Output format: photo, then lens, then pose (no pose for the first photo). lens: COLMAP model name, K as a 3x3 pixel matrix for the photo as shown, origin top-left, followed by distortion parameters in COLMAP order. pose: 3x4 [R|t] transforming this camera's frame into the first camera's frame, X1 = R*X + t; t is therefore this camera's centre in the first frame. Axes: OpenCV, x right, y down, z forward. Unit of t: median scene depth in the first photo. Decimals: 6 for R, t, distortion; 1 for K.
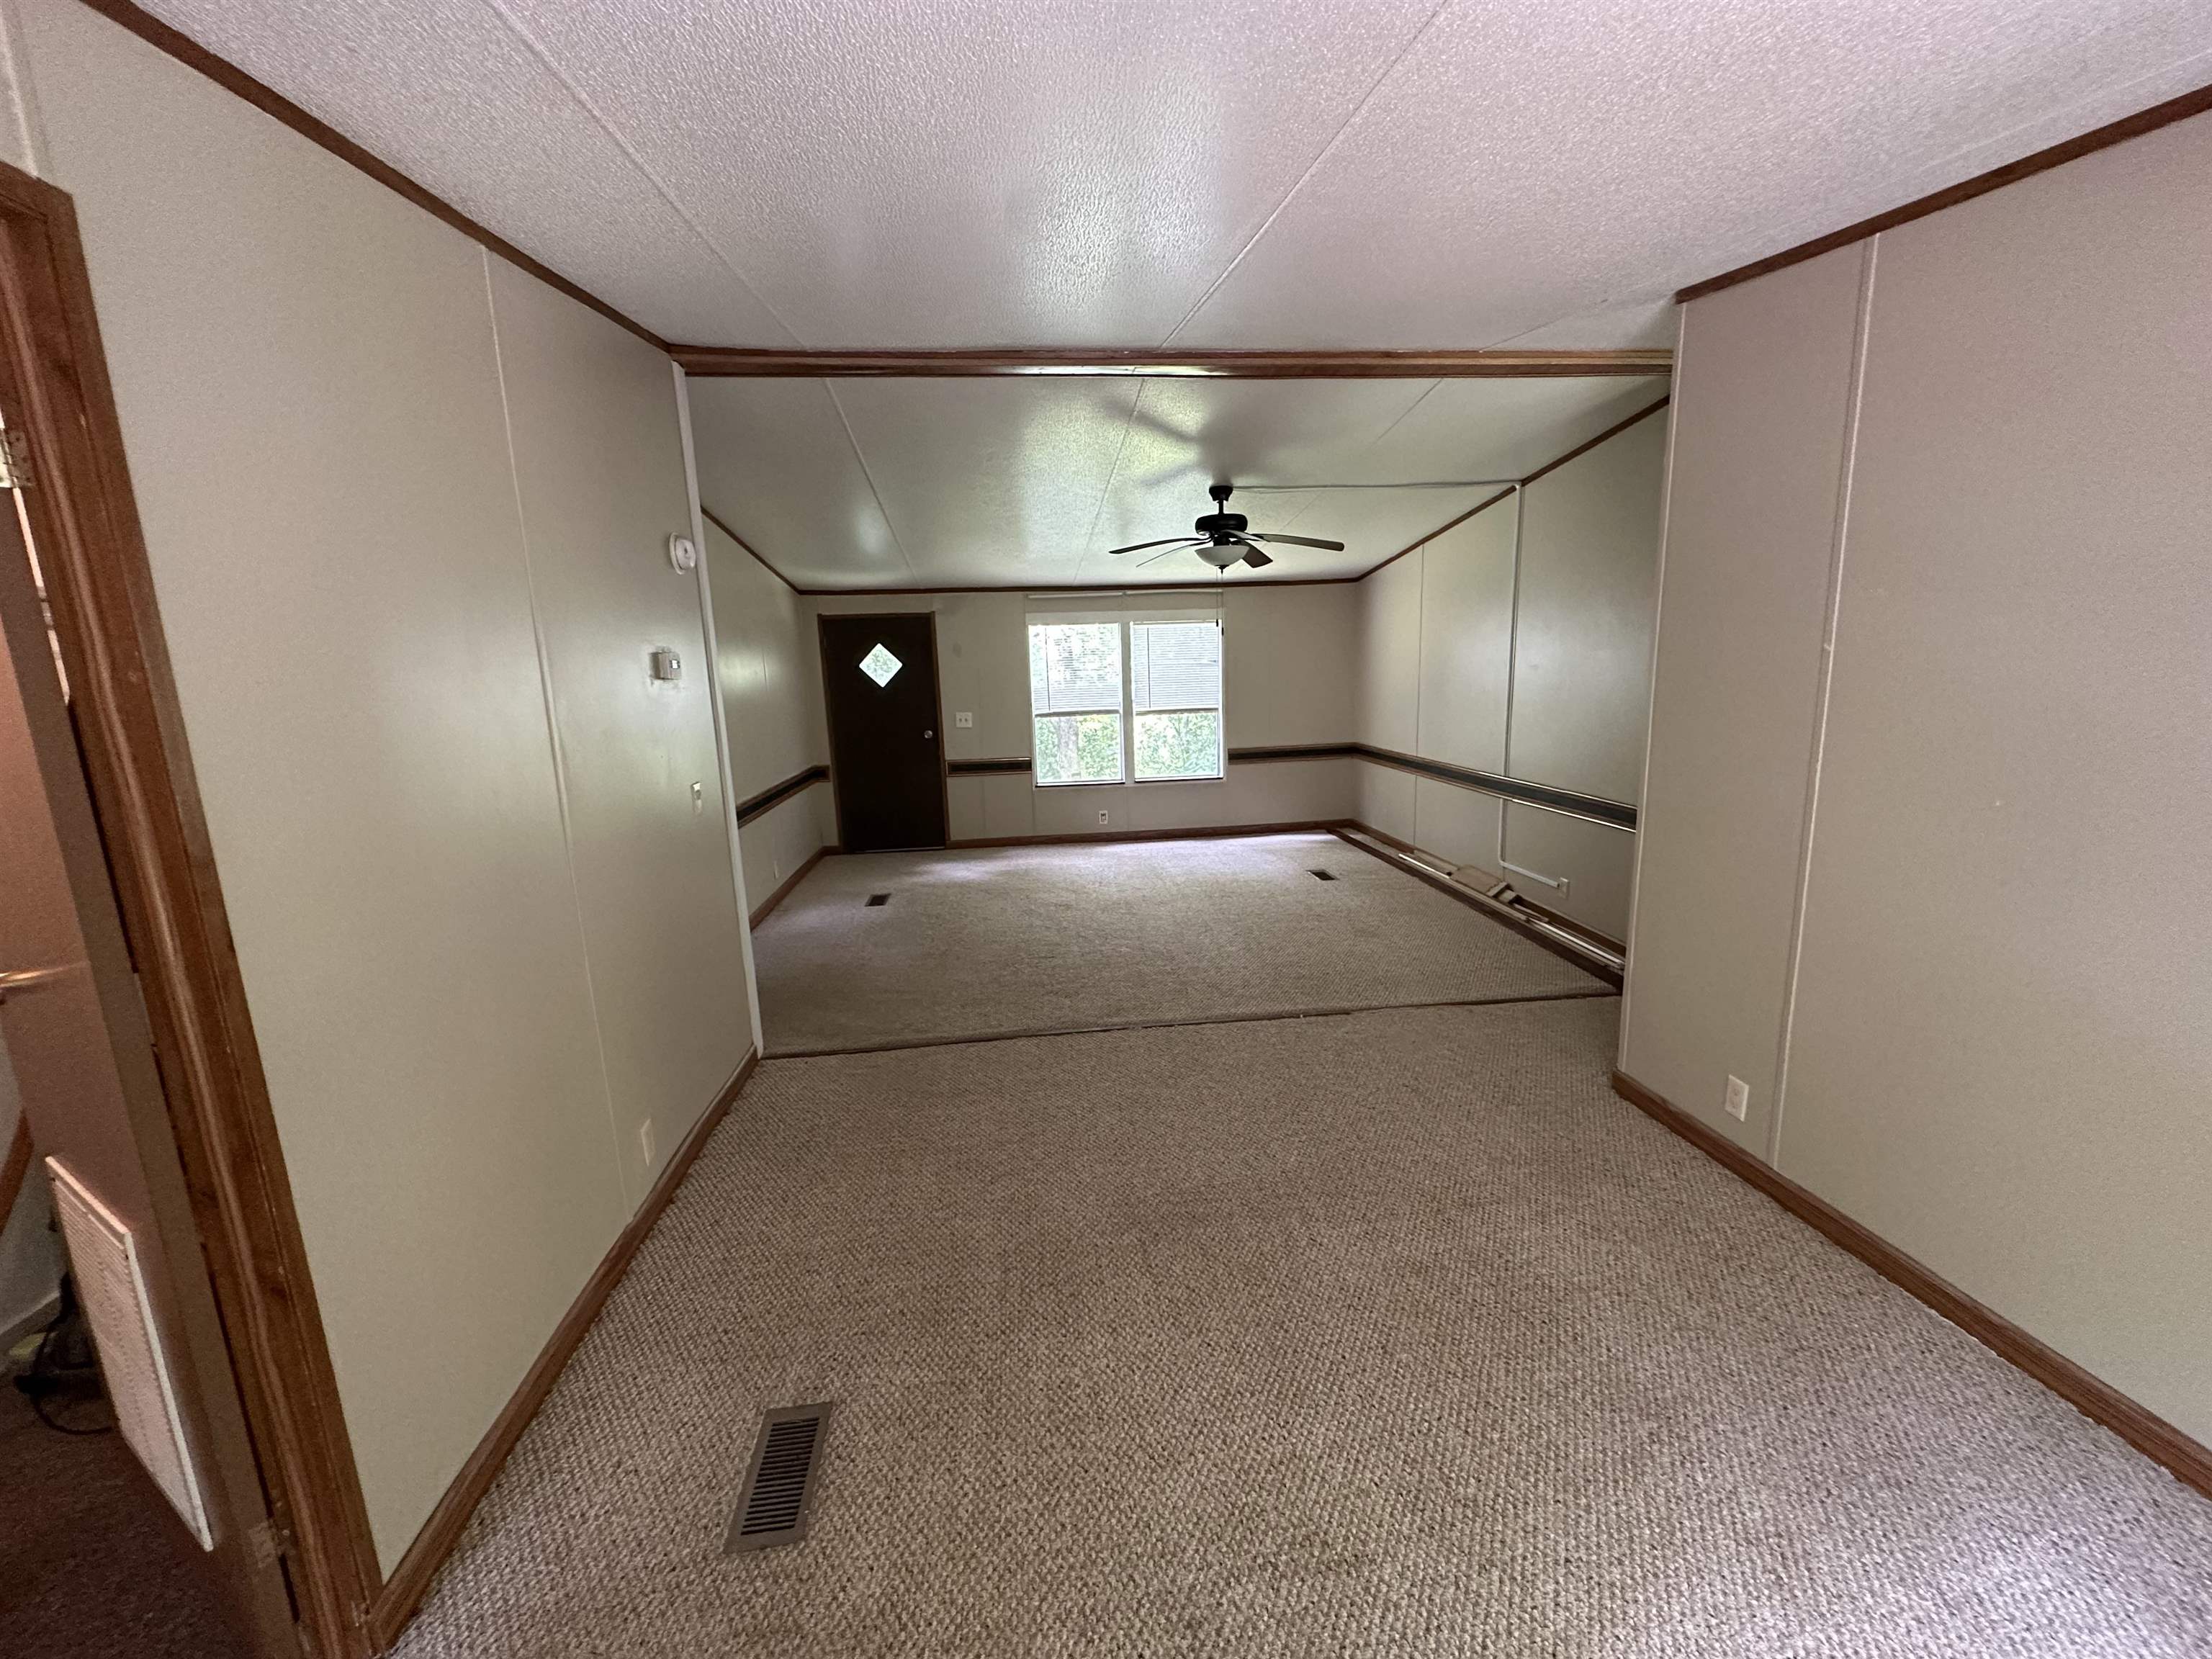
lens RADIAL K [[887.2, 0, 1105.1], [0, 887.2, 826.1], [0, 0, 1]] dist [-0.002007, 0.000404]
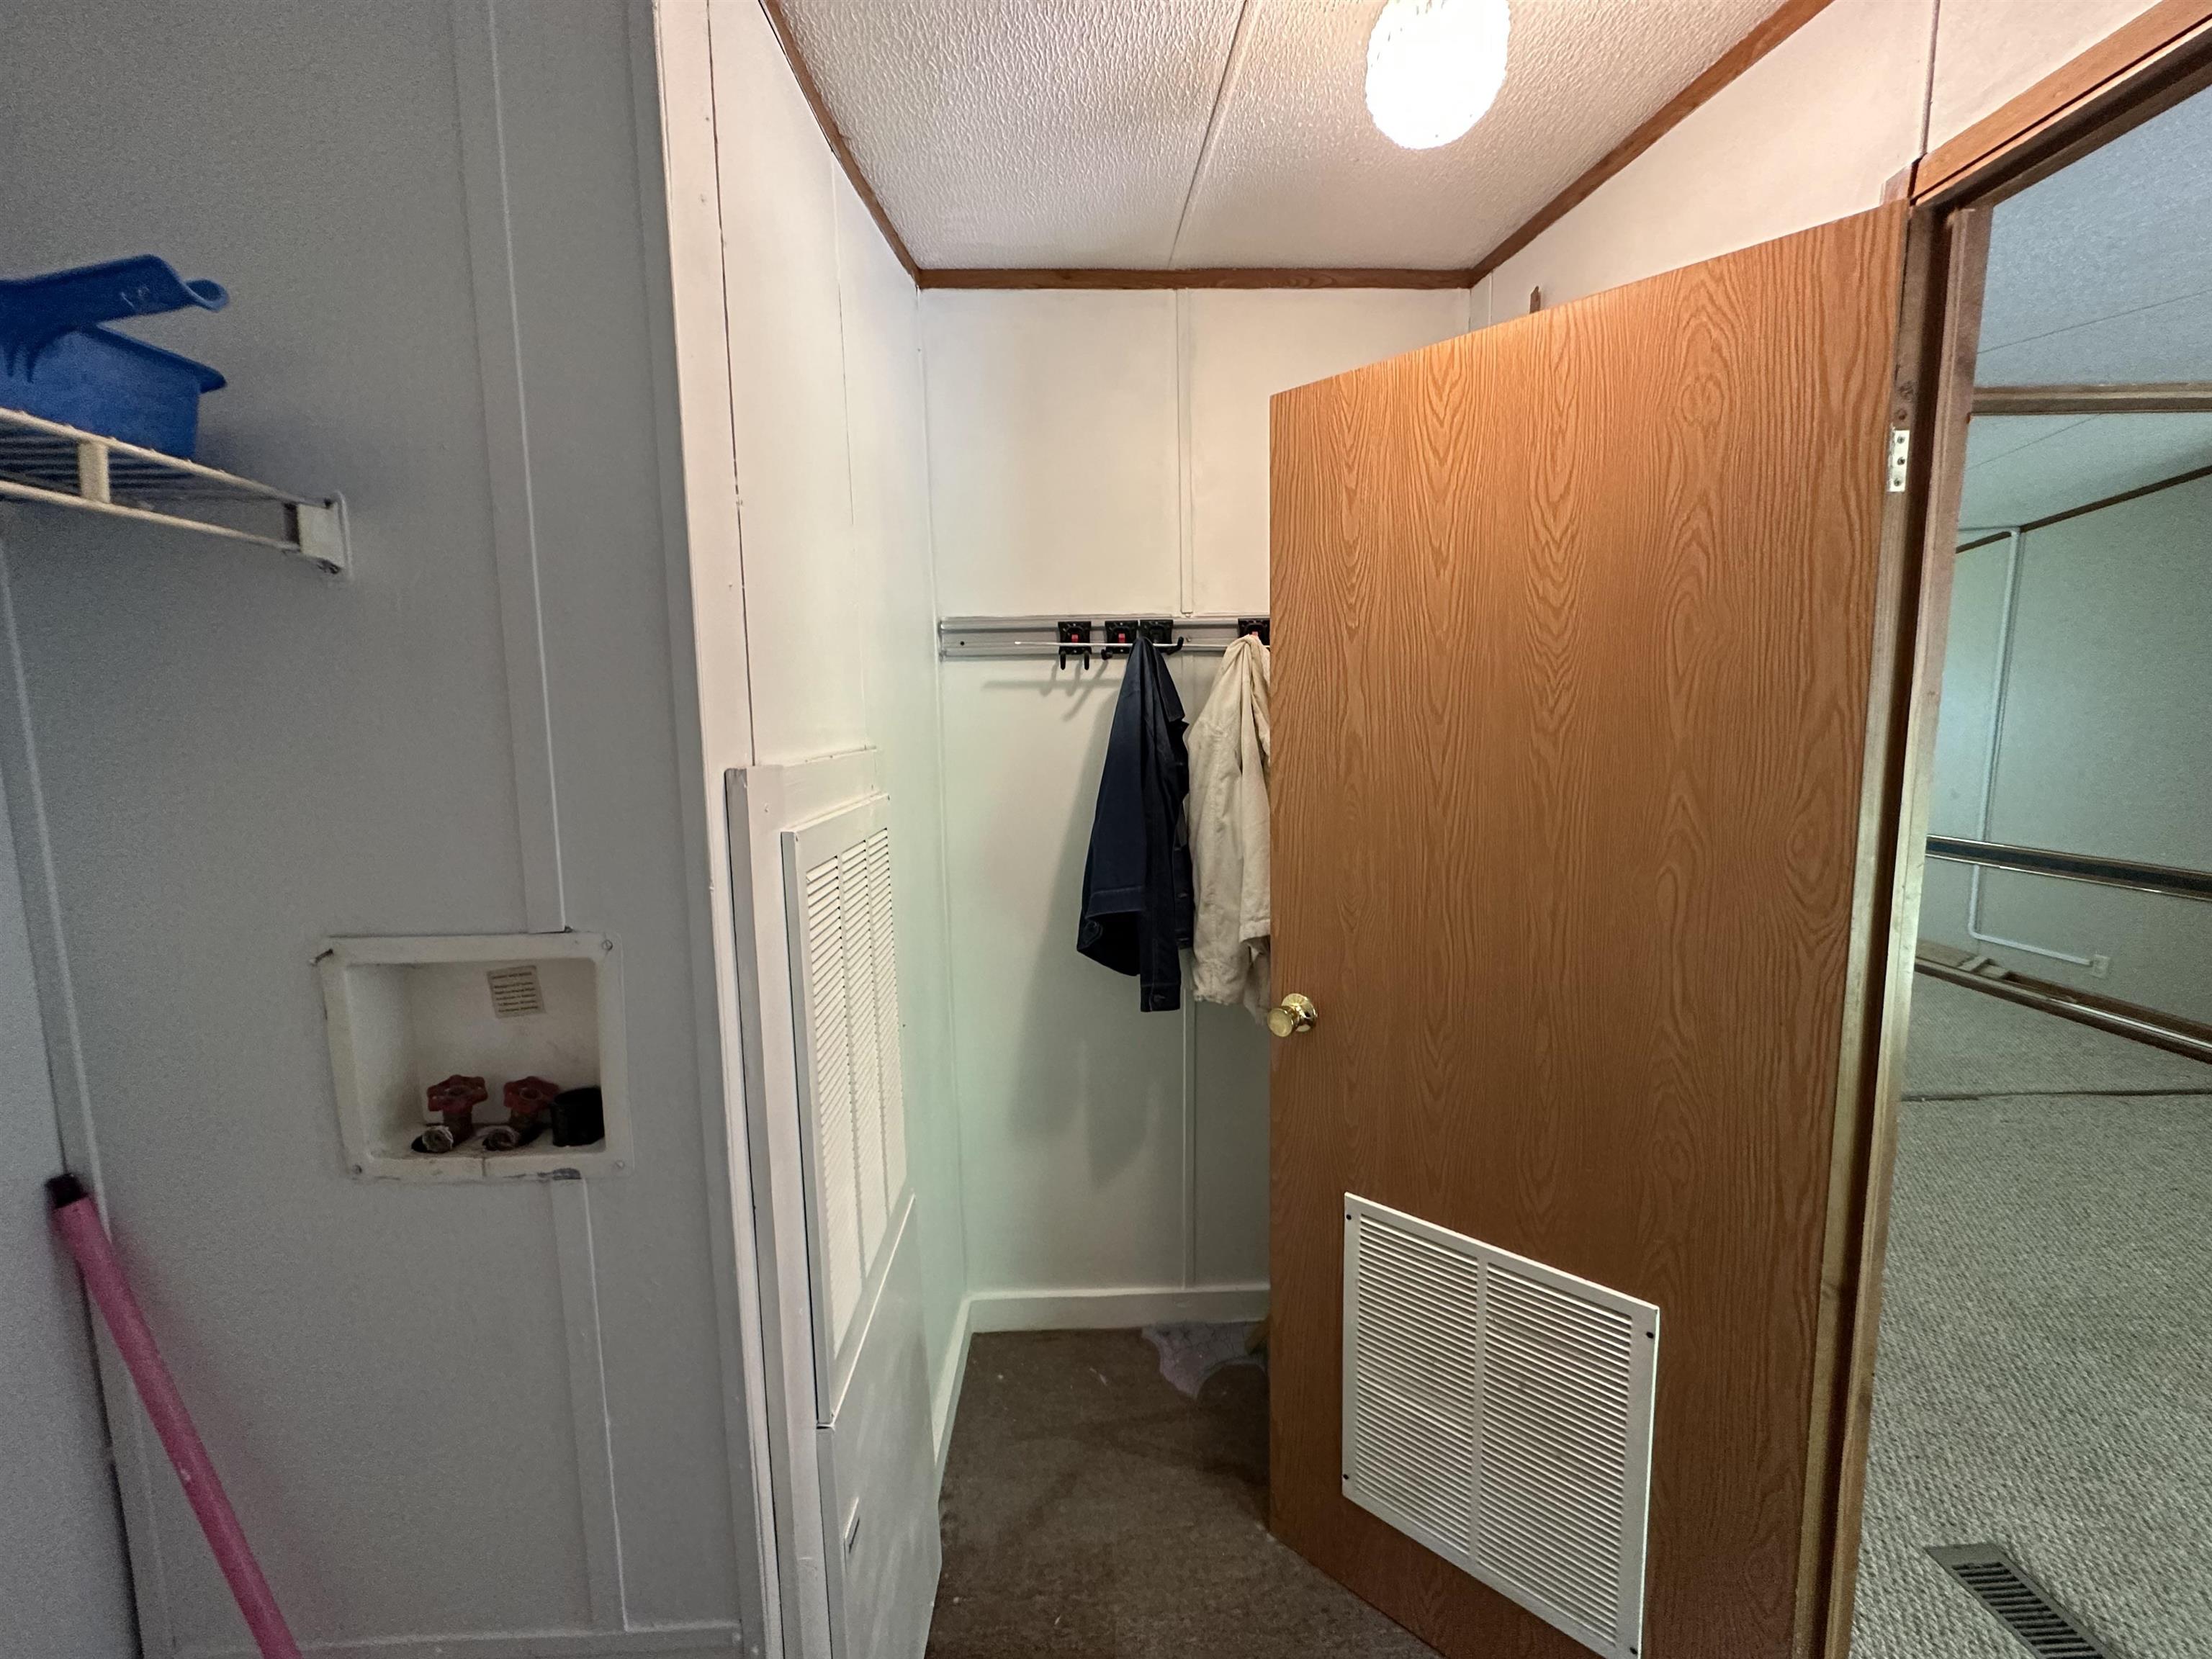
lens RADIAL K [[887.2, 0, 1107.1], [0, 887.2, 827.7], [0, 0, 1]] dist [-0.002007, 0.000404]
pose [[0.996565, 0.028833, -0.077629, -0.410549], [-0.033022, 0.998036, -0.053235, 0.009423], [0.075942, 0.055616, 0.995560, 0.012729]]
